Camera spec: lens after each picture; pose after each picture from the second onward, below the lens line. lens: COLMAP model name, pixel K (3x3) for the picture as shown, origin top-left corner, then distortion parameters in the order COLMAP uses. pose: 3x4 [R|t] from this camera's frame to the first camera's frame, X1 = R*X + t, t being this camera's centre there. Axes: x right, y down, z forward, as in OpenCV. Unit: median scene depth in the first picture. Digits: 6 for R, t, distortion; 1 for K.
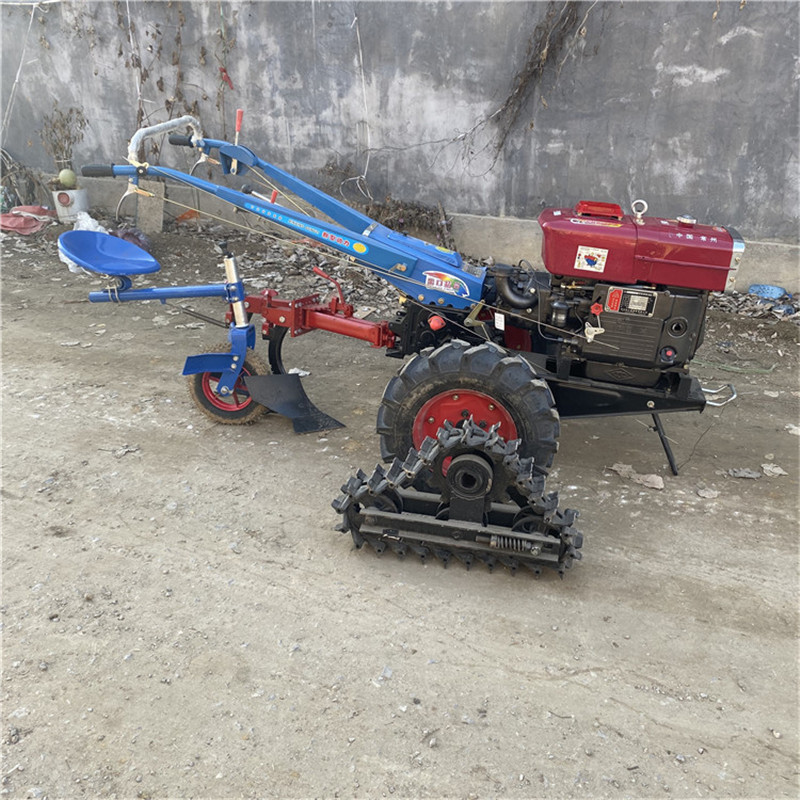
lens RADIAL K [[819.1, 0, 394.7], [0, 819.1, 400.3], [0, 0, 1]] dist [0.006134, 0.000000]
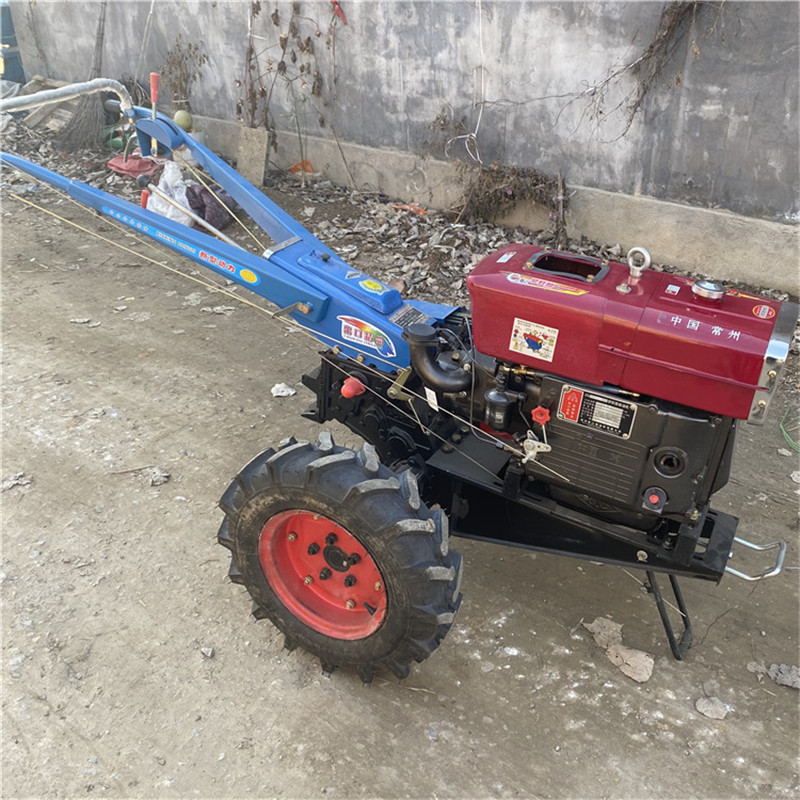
lens RADIAL K [[819.1, 0, 398.1], [0, 819.1, 395.9], [0, 0, 1]] dist [0.006134, 0.000000]
pose [[0.954676, 0.128916, -0.268282, 0.158339], [-0.107092, 0.989747, 0.094514, -0.089460], [0.277715, -0.061499, 0.958693, 0.181895]]
